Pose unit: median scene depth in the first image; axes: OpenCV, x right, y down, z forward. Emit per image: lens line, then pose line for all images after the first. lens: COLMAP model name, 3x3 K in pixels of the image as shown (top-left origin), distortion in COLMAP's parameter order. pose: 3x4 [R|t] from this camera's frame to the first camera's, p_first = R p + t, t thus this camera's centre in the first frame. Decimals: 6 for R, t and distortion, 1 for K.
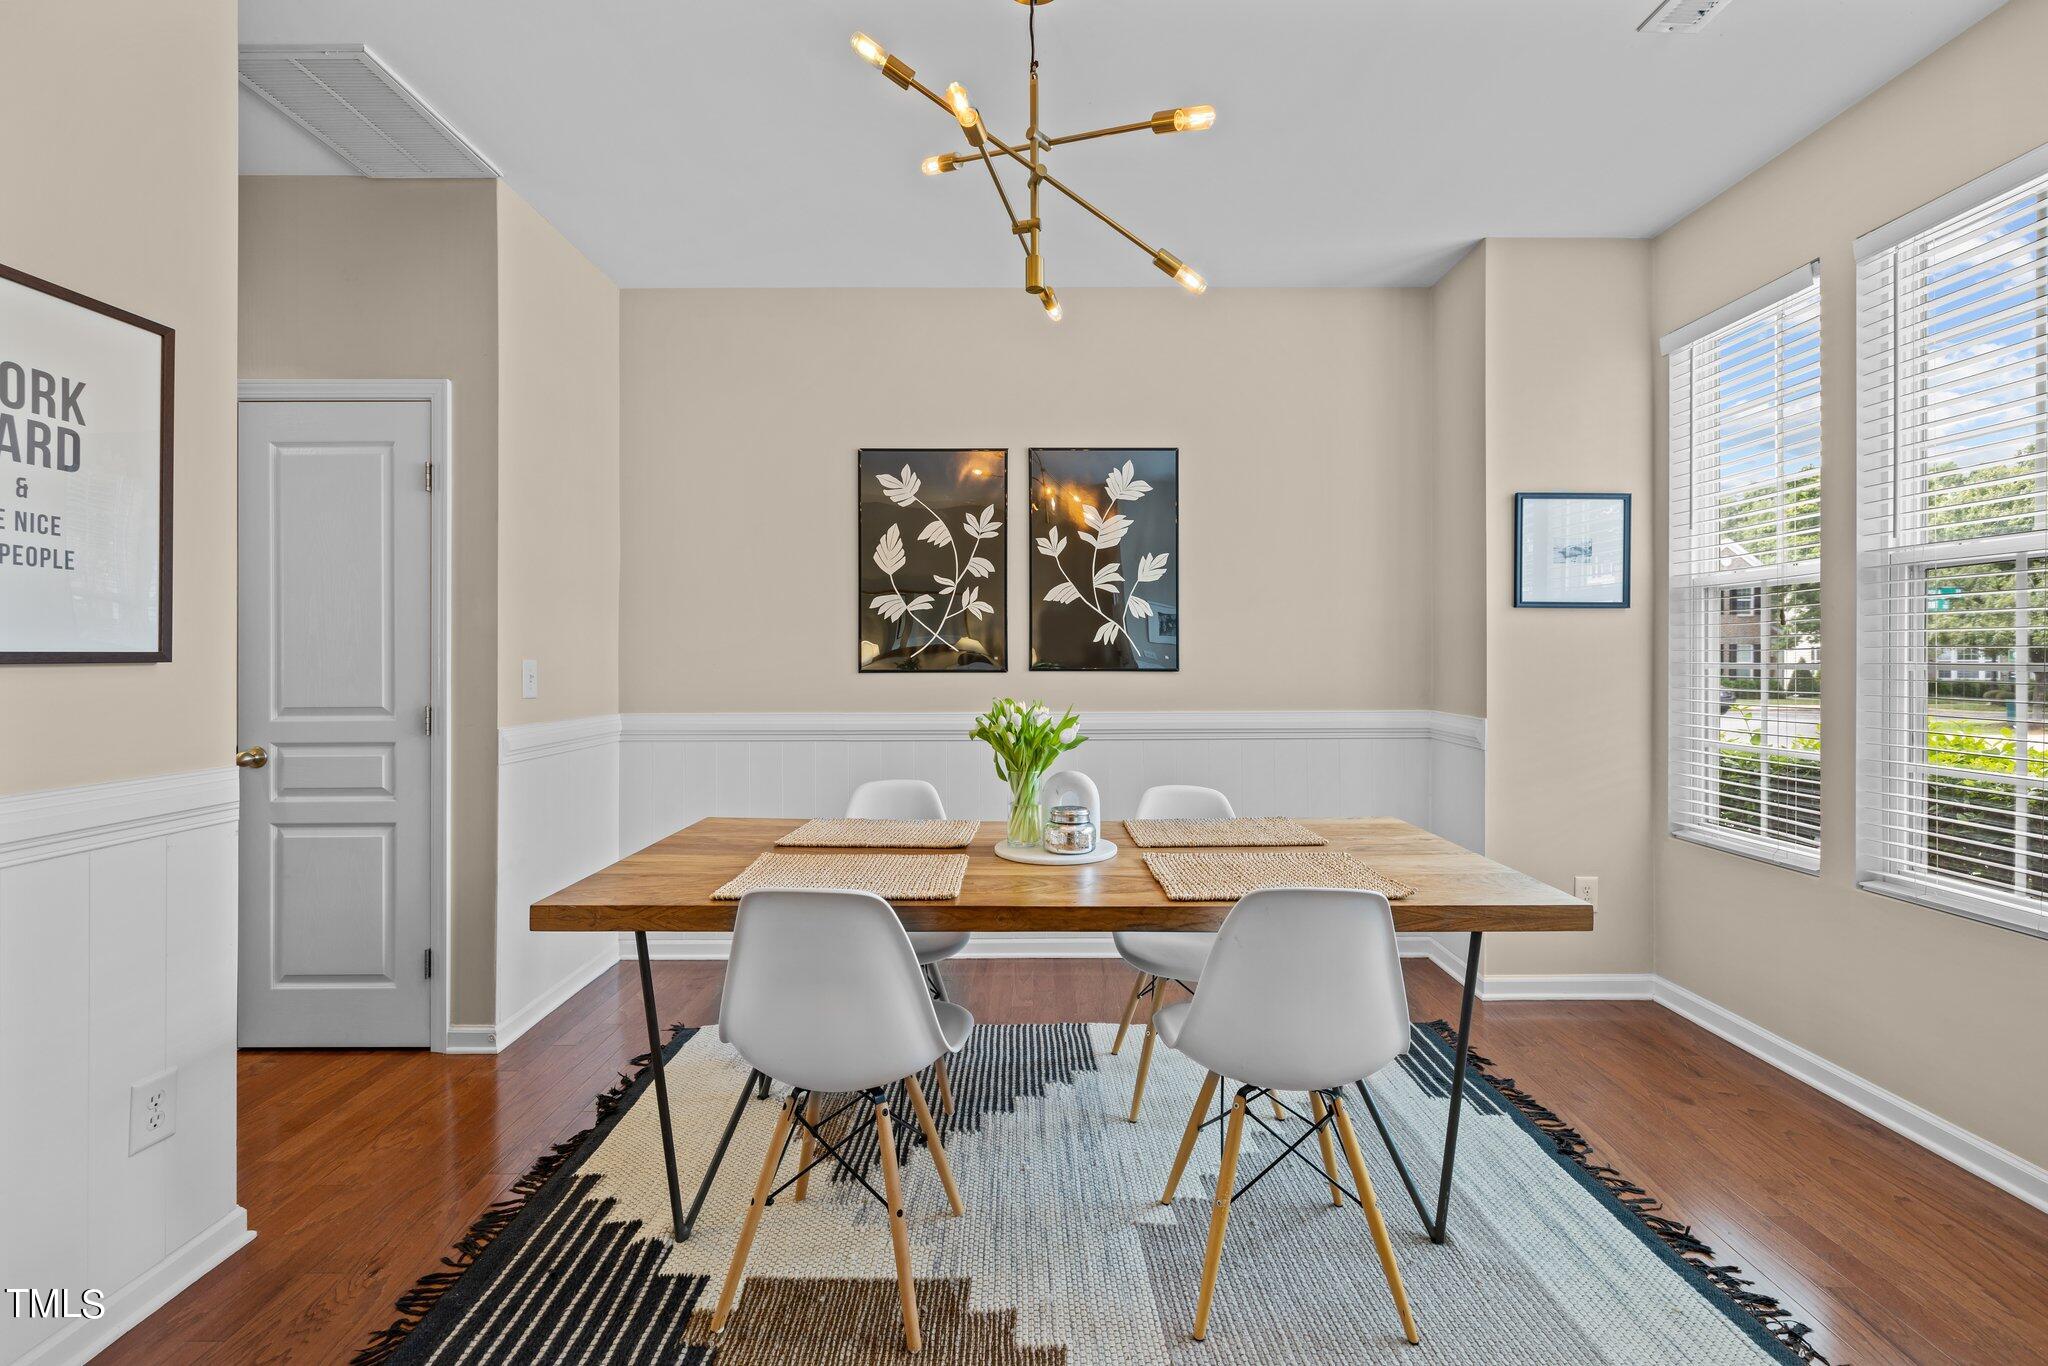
lens RADIAL K [[865.8, 0, 1028.8], [0, 865.8, 660.1], [0, 0, 1]] dist [0.000685, -0.000006]
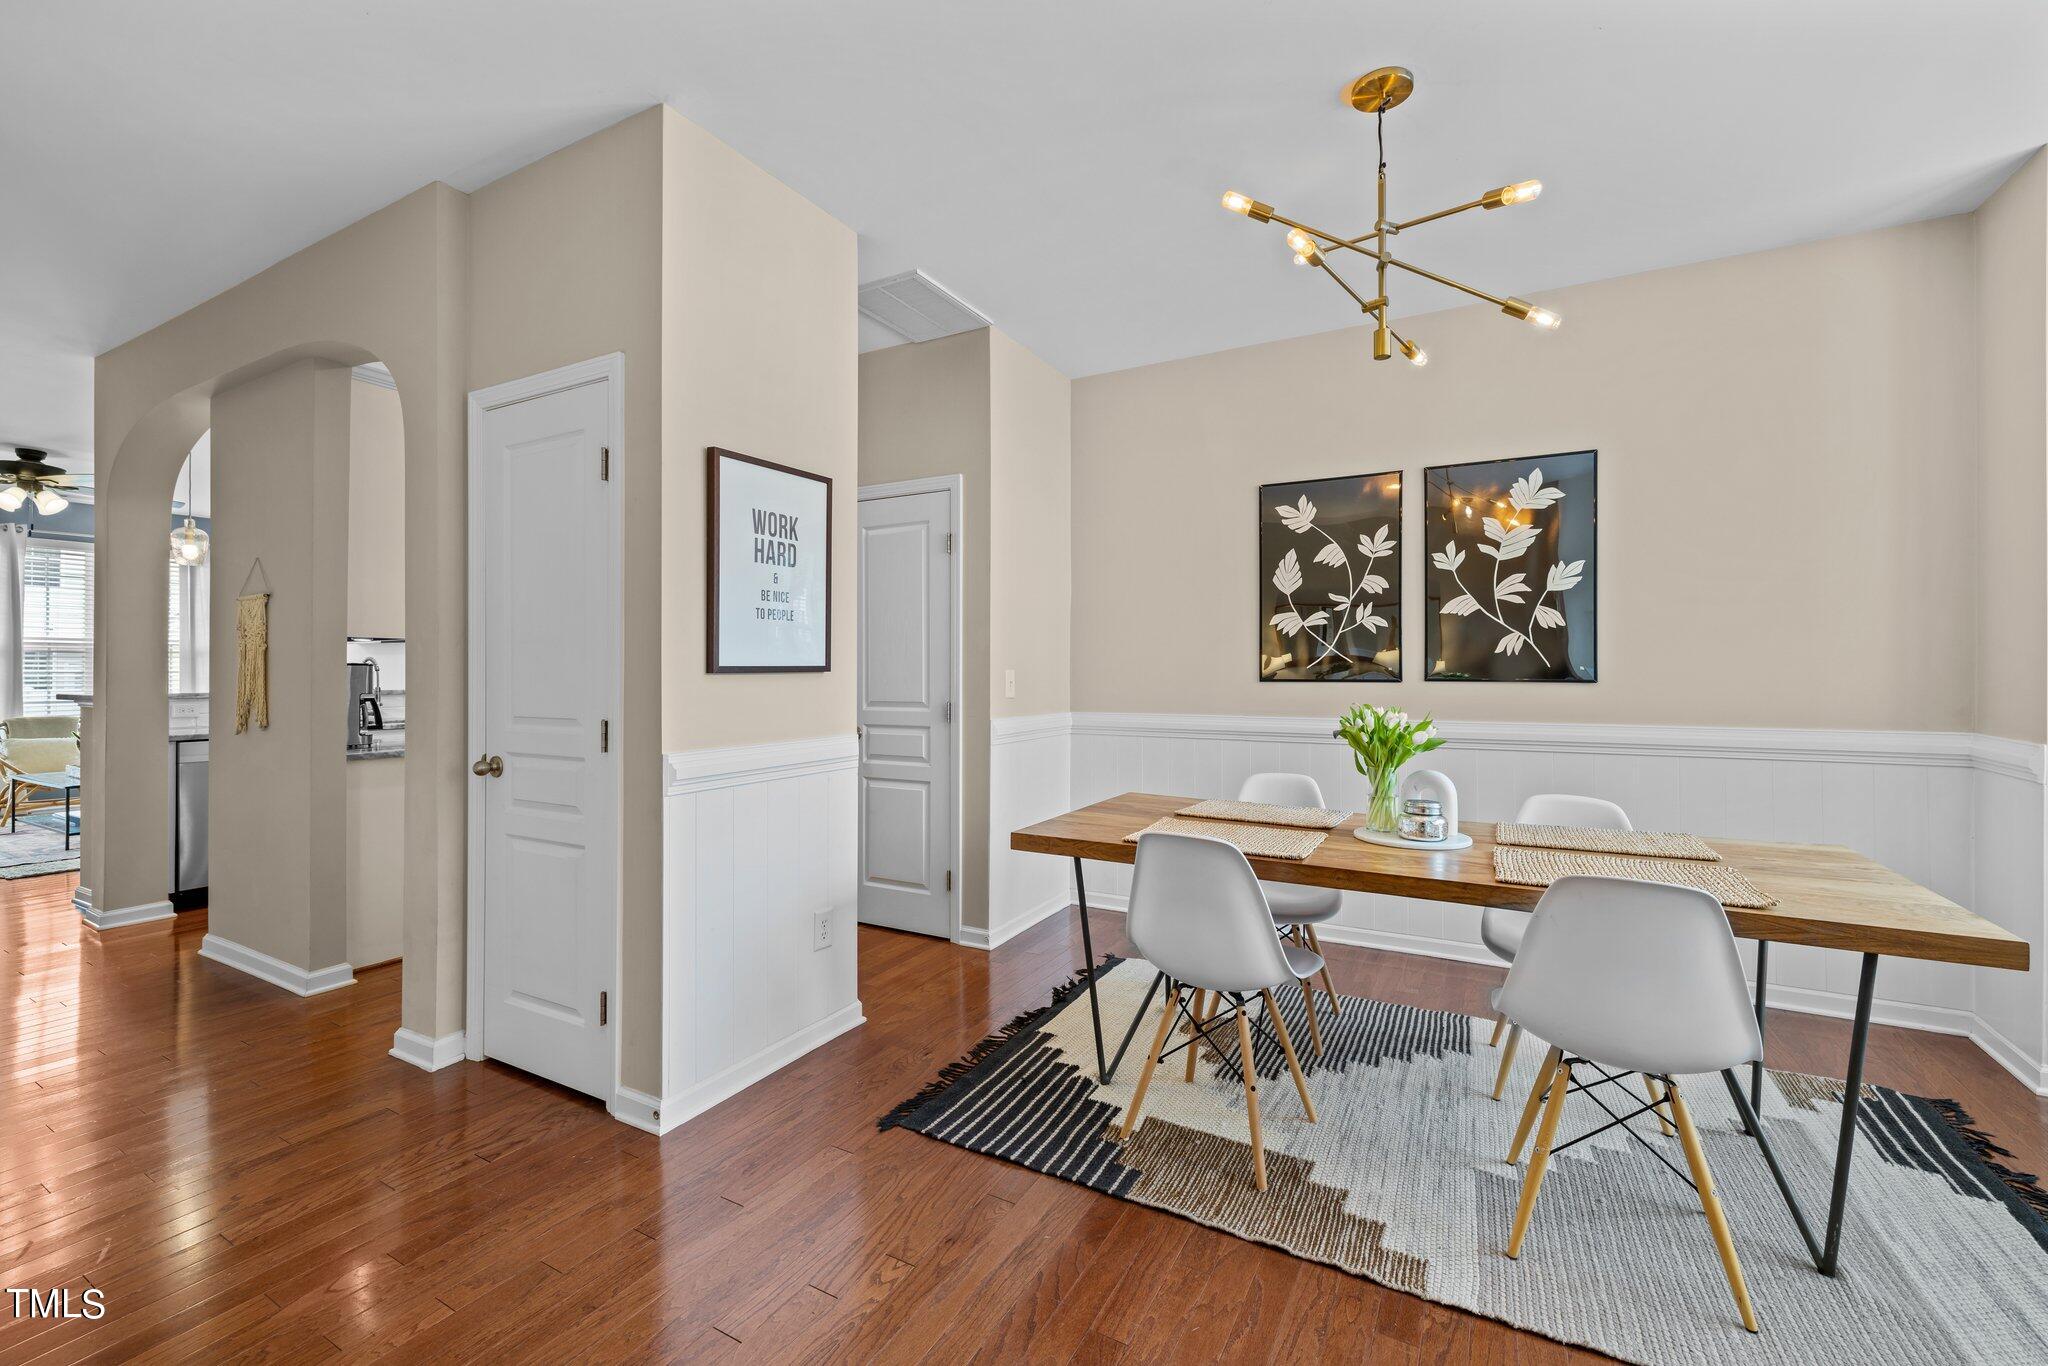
lens RADIAL K [[865.8, 0, 1019.4], [0, 865.8, 672.3], [0, 0, 1]] dist [0.000685, -0.000006]
pose [[0.872776, 0.001705, -0.488118, 0.145143], [-0.000664, 0.999997, 0.002306, -0.000507], [0.488121, -0.001689, 0.872775, -0.259329]]
